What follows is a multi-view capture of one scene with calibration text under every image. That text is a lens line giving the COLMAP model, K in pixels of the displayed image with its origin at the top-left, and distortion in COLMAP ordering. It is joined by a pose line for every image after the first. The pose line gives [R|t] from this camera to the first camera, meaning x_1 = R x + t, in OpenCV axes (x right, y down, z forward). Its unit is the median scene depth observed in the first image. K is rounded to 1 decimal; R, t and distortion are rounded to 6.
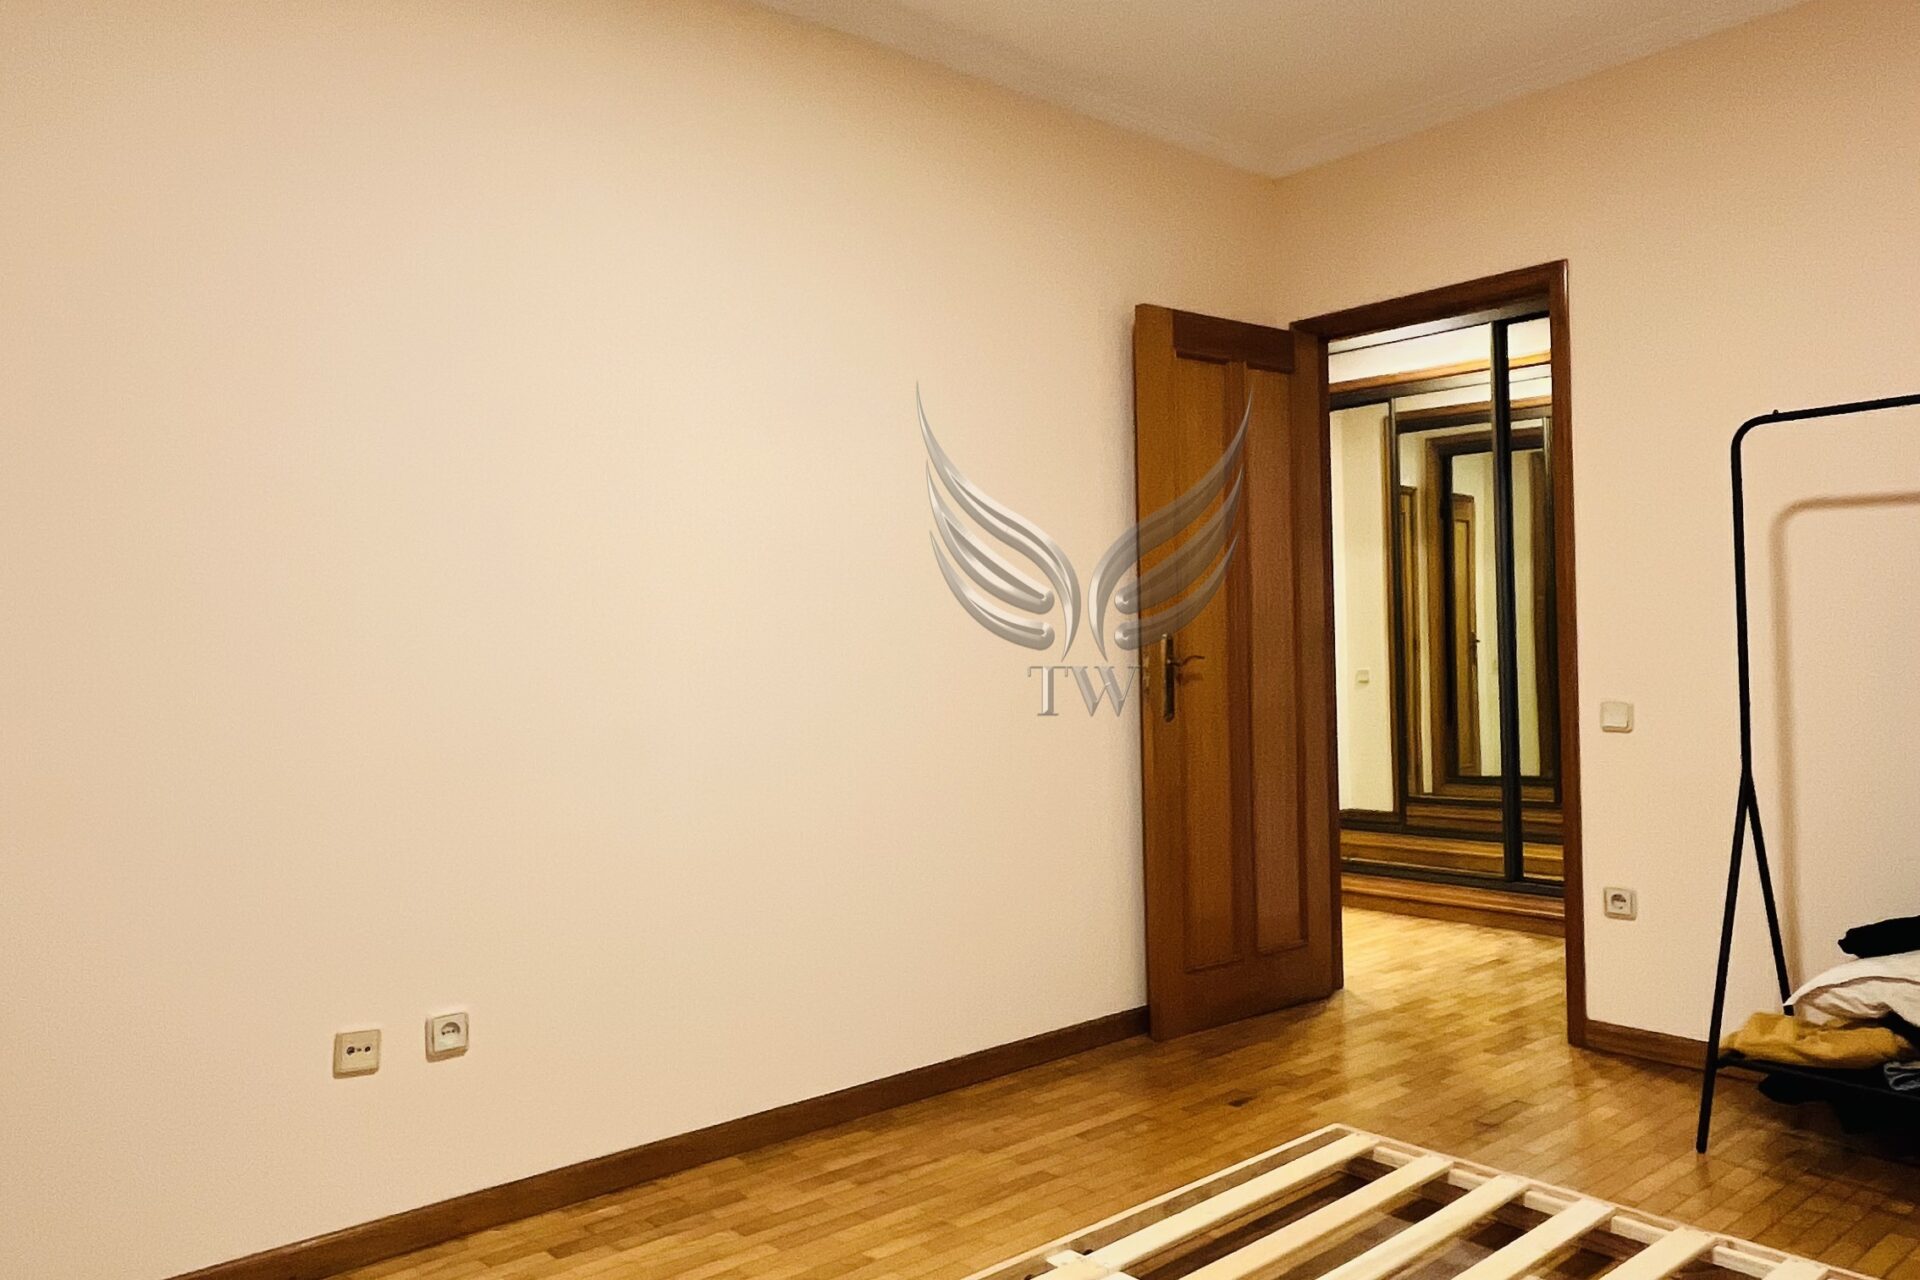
lens RADIAL K [[1375.3, 0, 962.9], [0, 1375.3, 637.5], [0, 0, 1]] dist [0.002255, -0.010198]
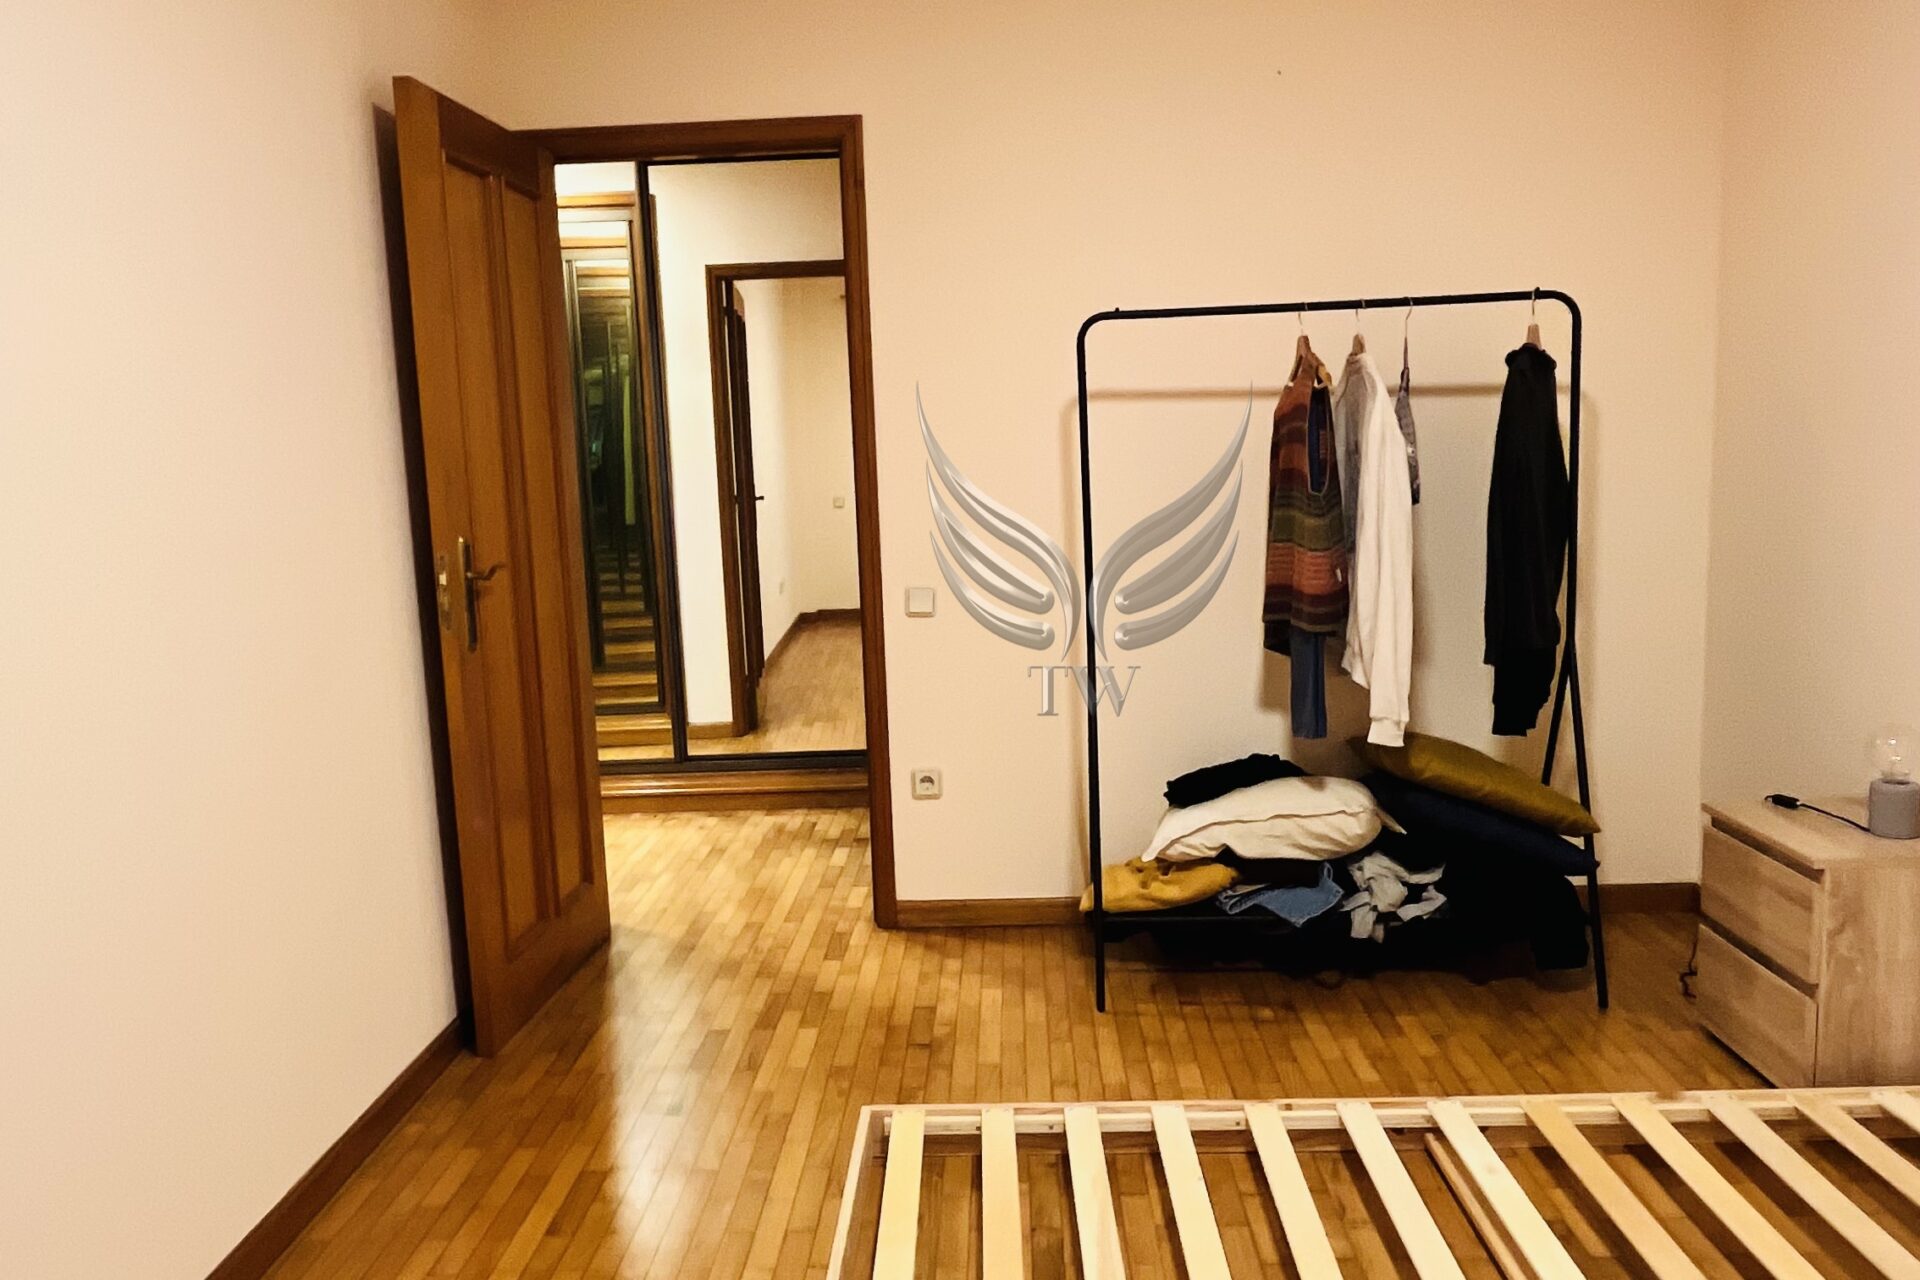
lens RADIAL K [[1375.3, 0, 960.2], [0, 1375.3, 640.1], [0, 0, 1]] dist [0.002255, -0.010198]
pose [[0.681456, -0.103165, 0.724551, -0.244874], [0.013864, 0.991657, 0.128158, -0.044811], [-0.731728, -0.077289, 0.677201, 0.317295]]
